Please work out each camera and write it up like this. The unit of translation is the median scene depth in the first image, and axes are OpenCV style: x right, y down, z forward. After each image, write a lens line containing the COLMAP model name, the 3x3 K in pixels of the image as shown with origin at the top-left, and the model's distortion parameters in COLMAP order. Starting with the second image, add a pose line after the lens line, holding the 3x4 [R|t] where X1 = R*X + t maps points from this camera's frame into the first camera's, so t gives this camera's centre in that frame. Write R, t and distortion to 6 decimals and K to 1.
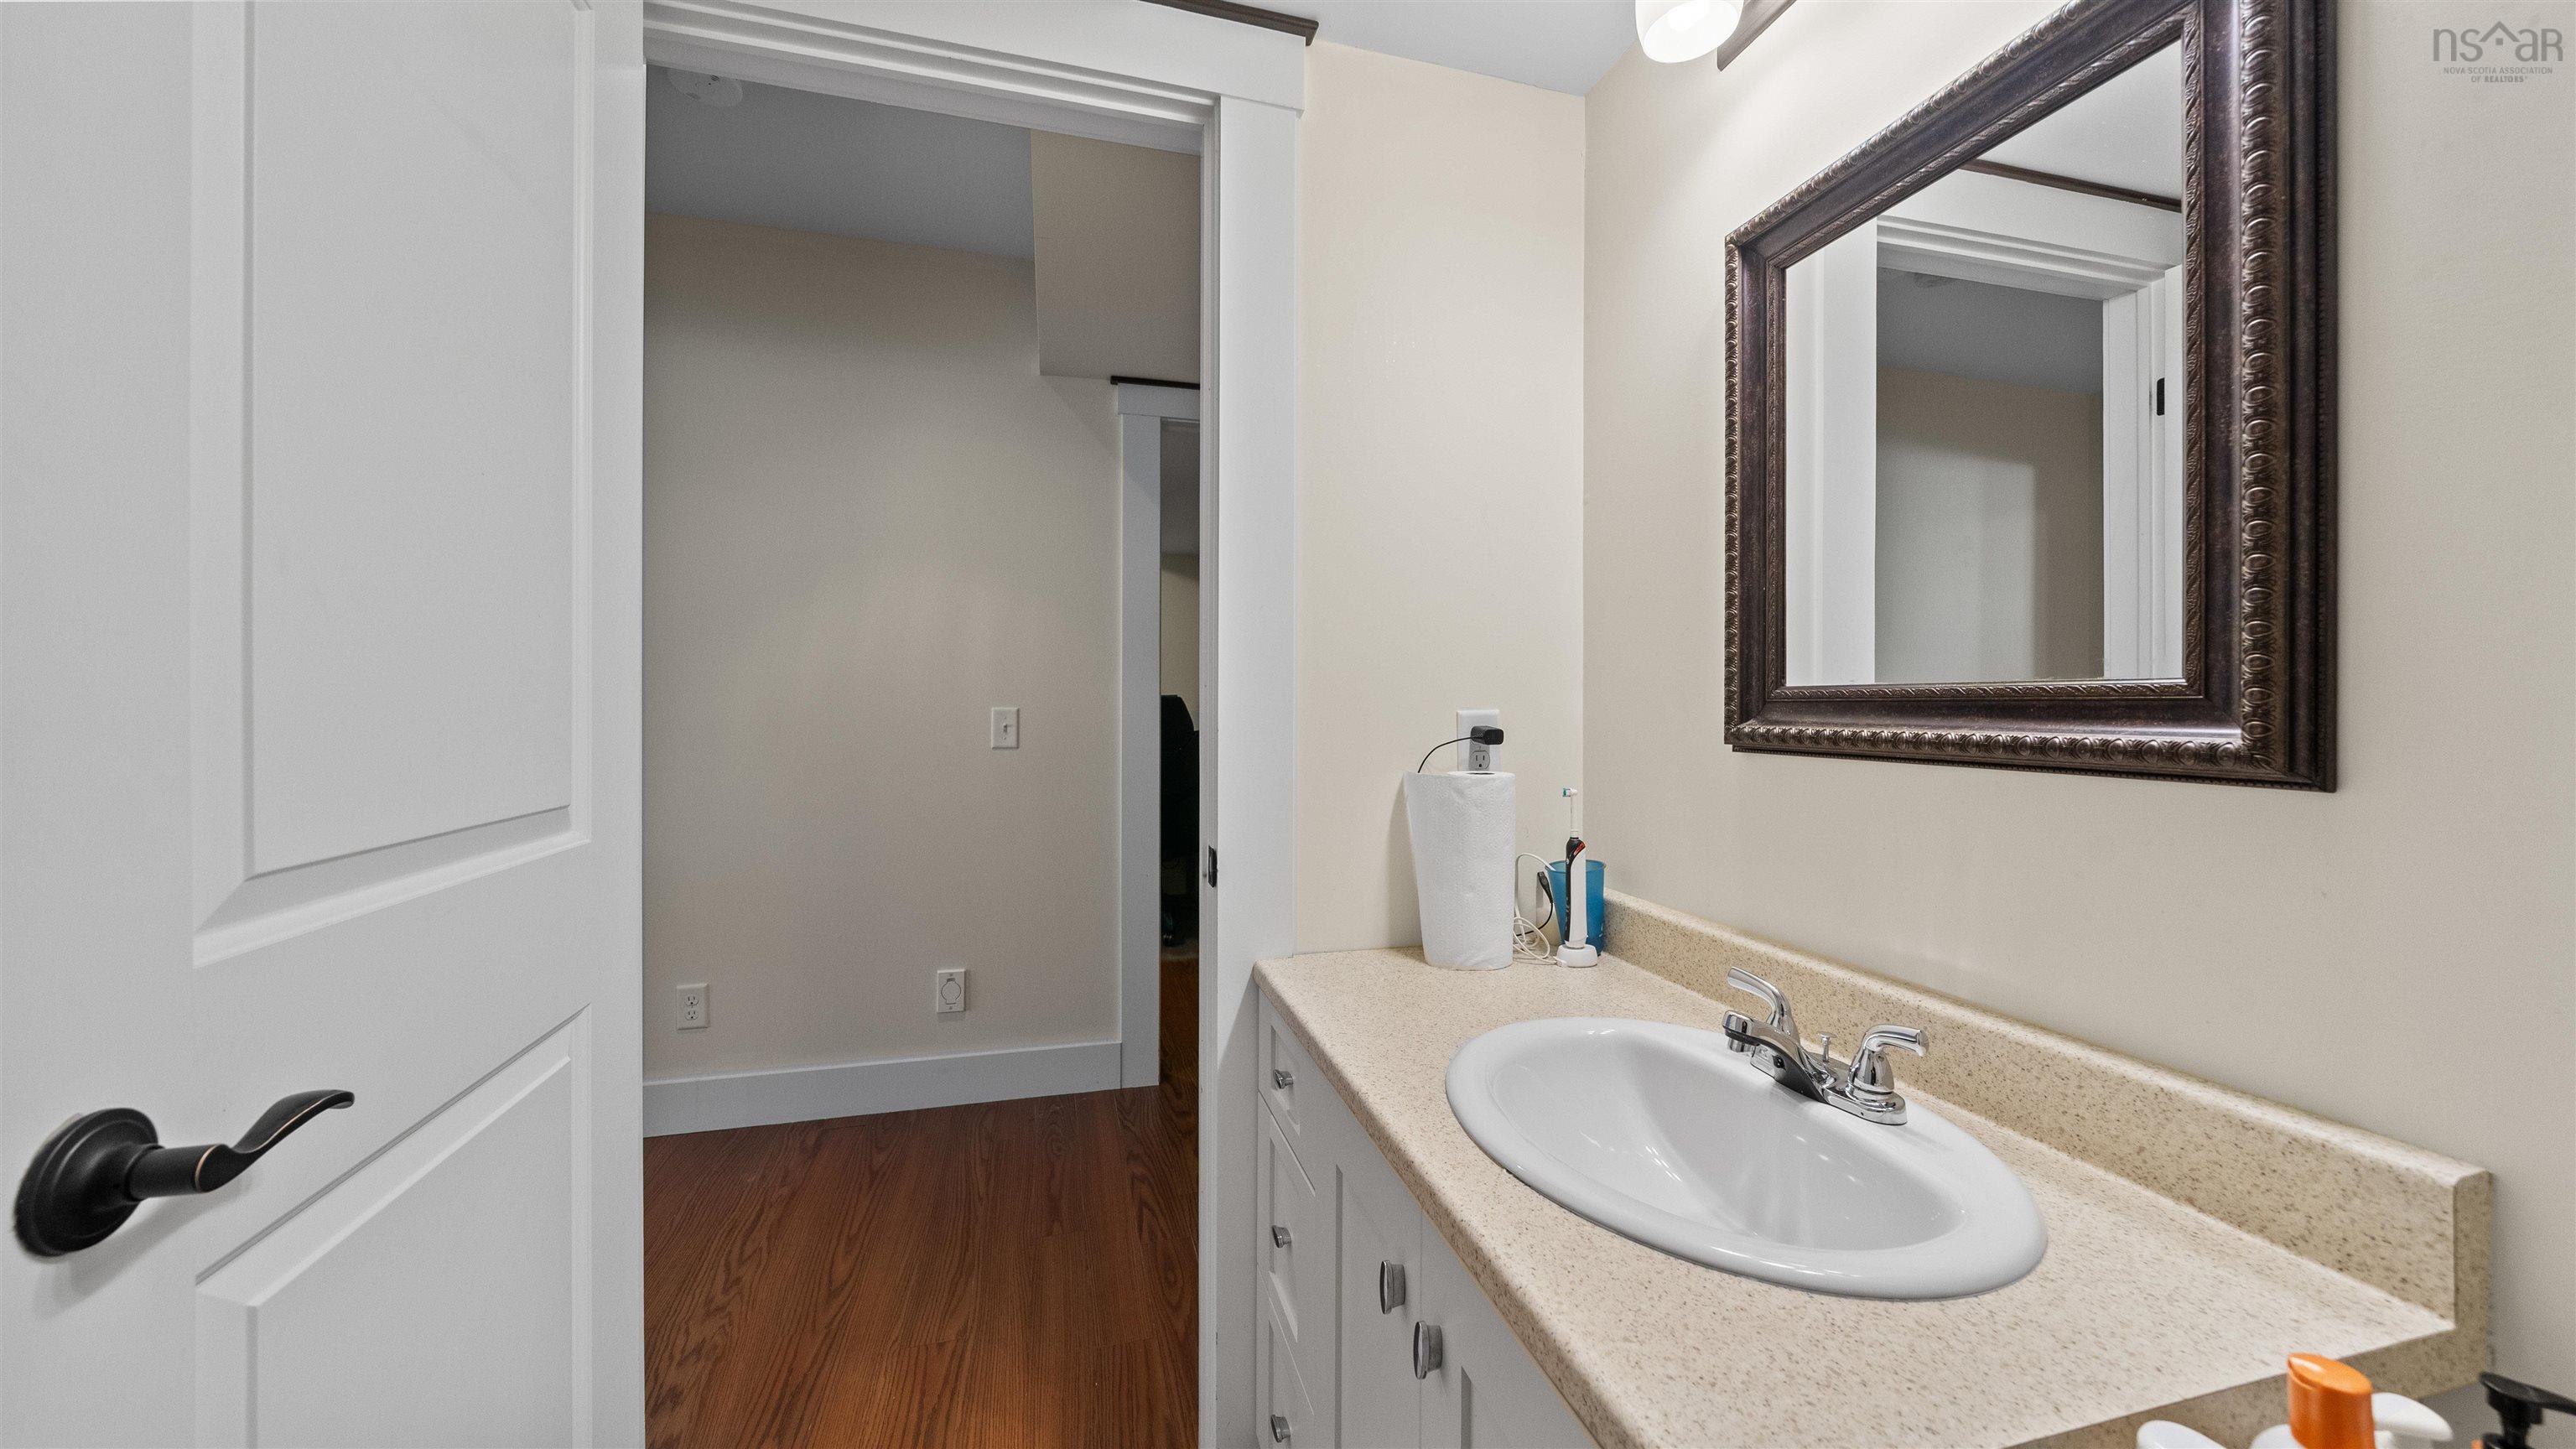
lens RADIAL K [[900.9, 0, 1288.9], [0, 900.9, 718.1], [0, 0, 1]] dist [-0.004672, -0.000046]
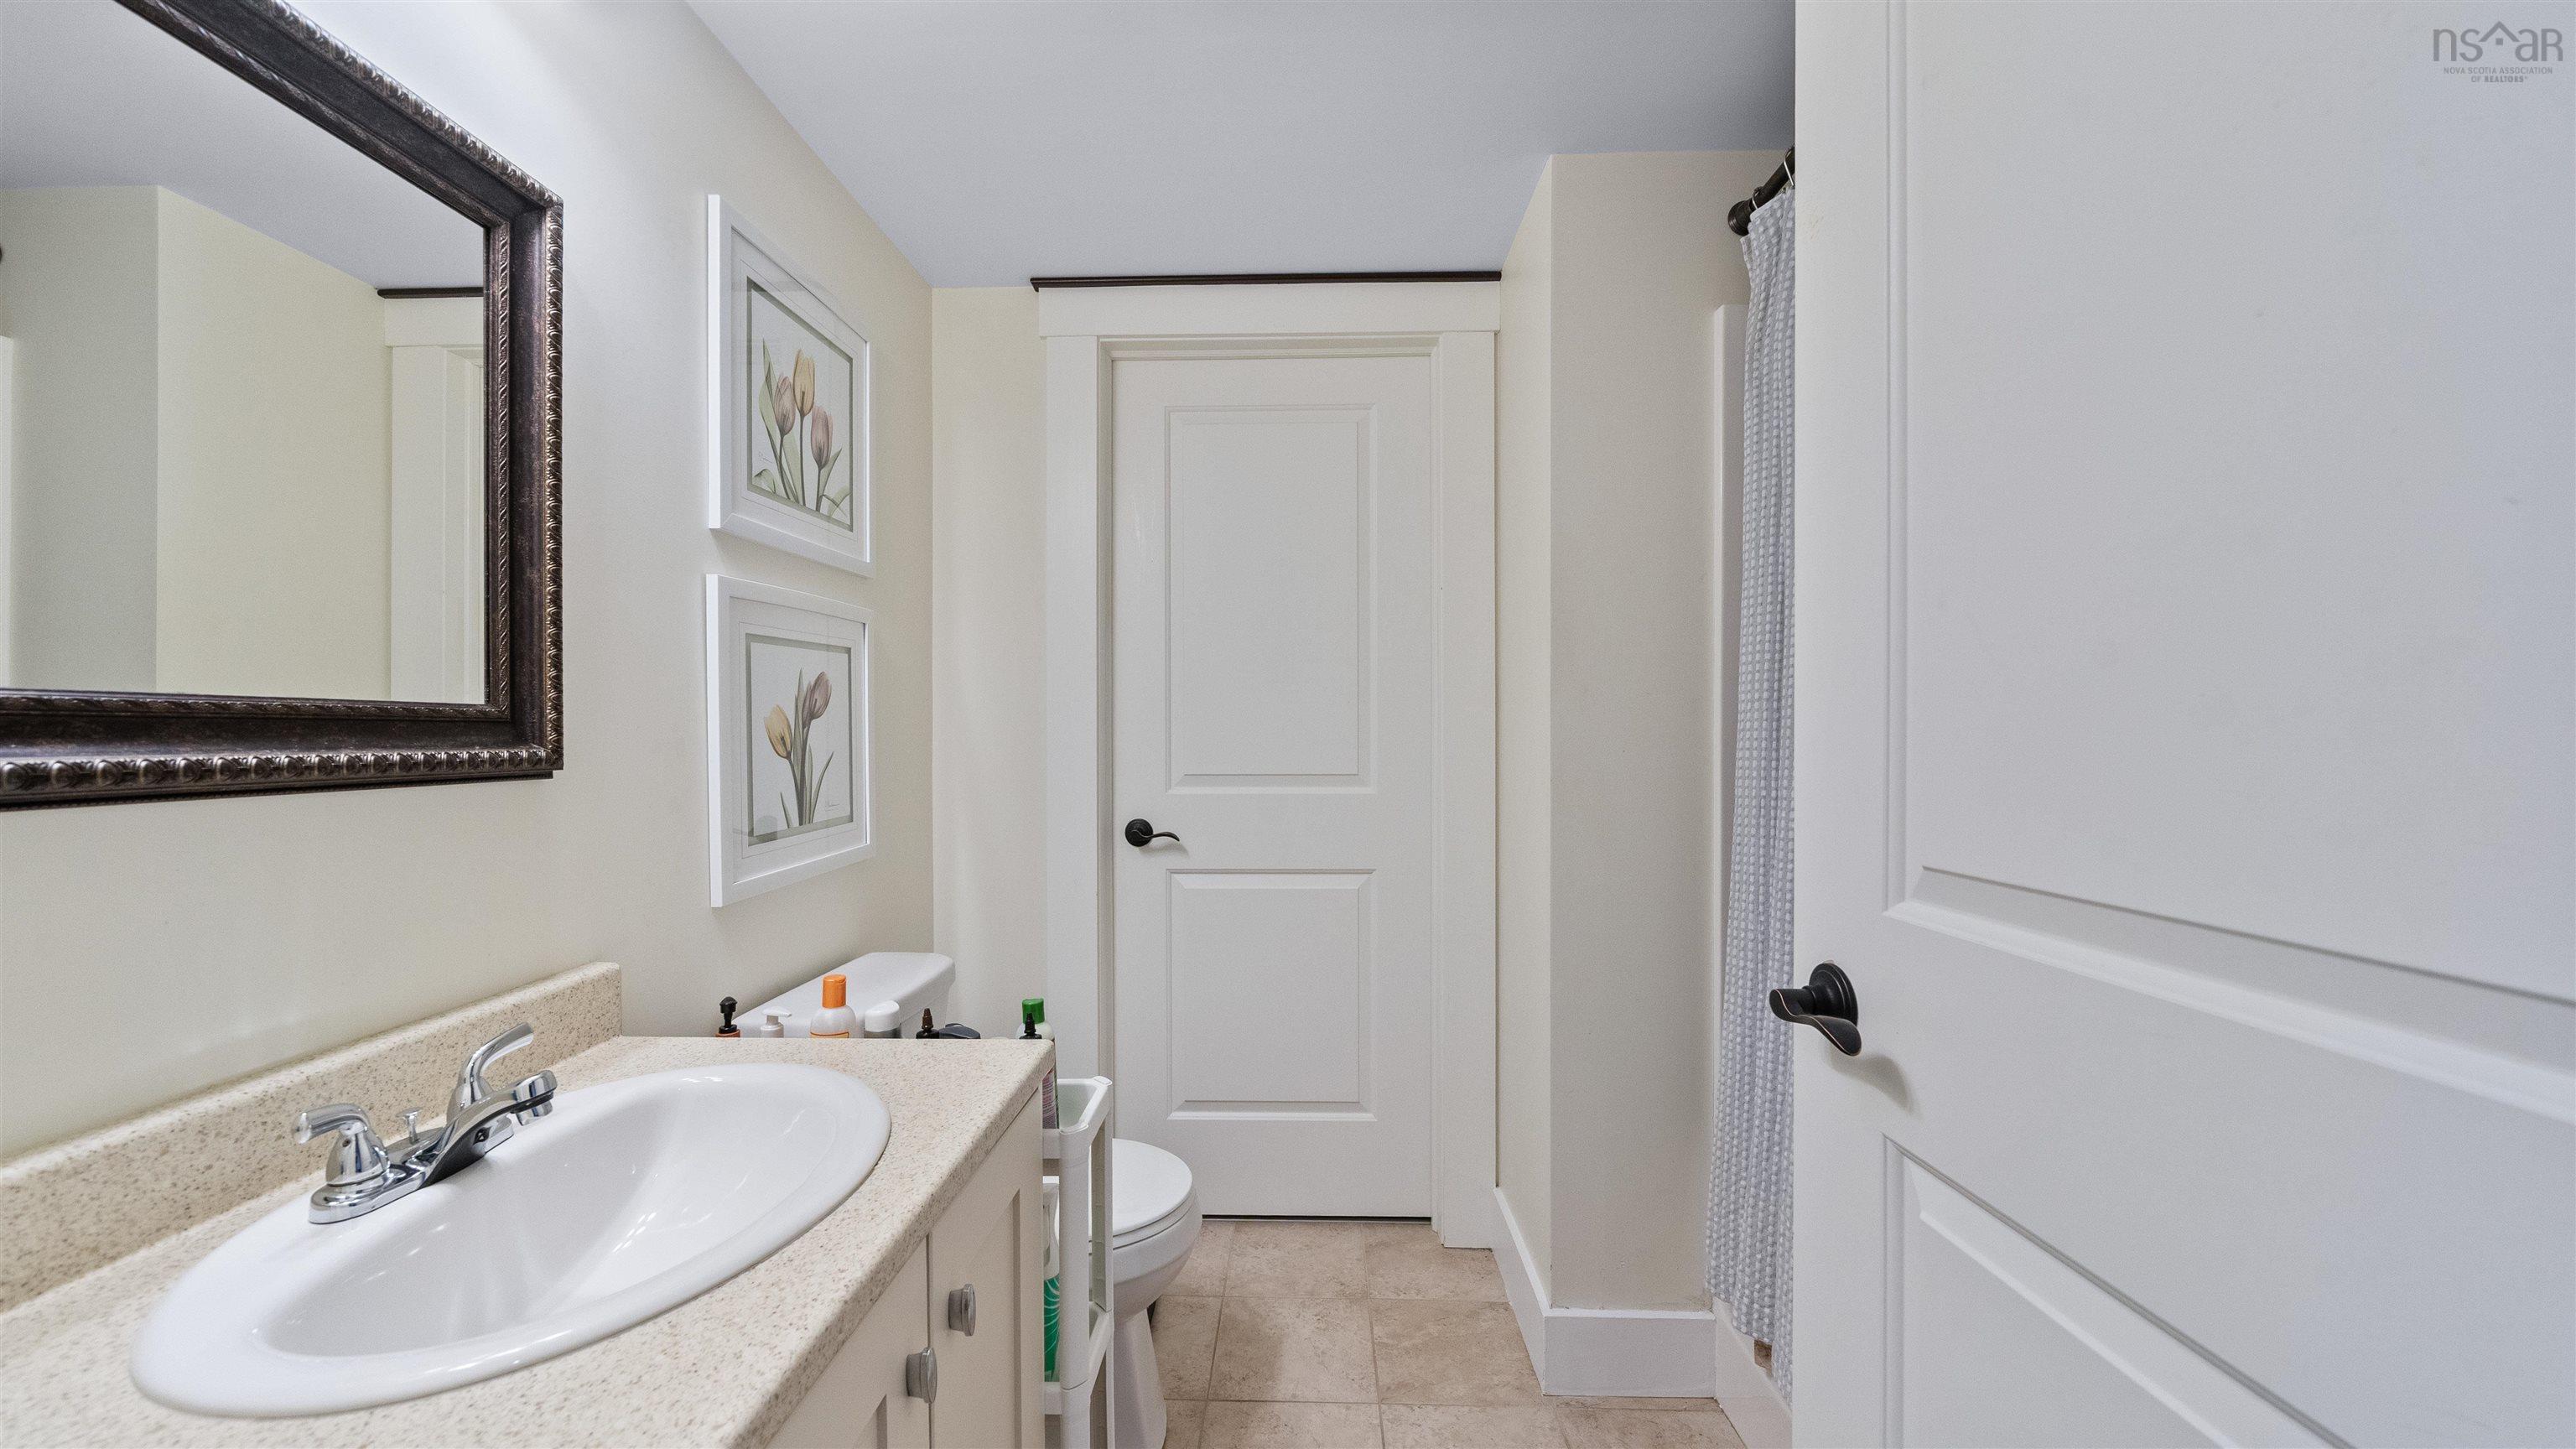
lens RADIAL K [[900.9, 0, 1288.9], [0, 900.9, 718.1], [0, 0, 1]] dist [-0.004672, -0.000046]
pose [[-0.960845, 0.003156, 0.277068, -0.449427], [0.003094, 0.999995, -0.000662, -0.017530], [-0.277069, 0.000221, -0.960850, 1.630108]]
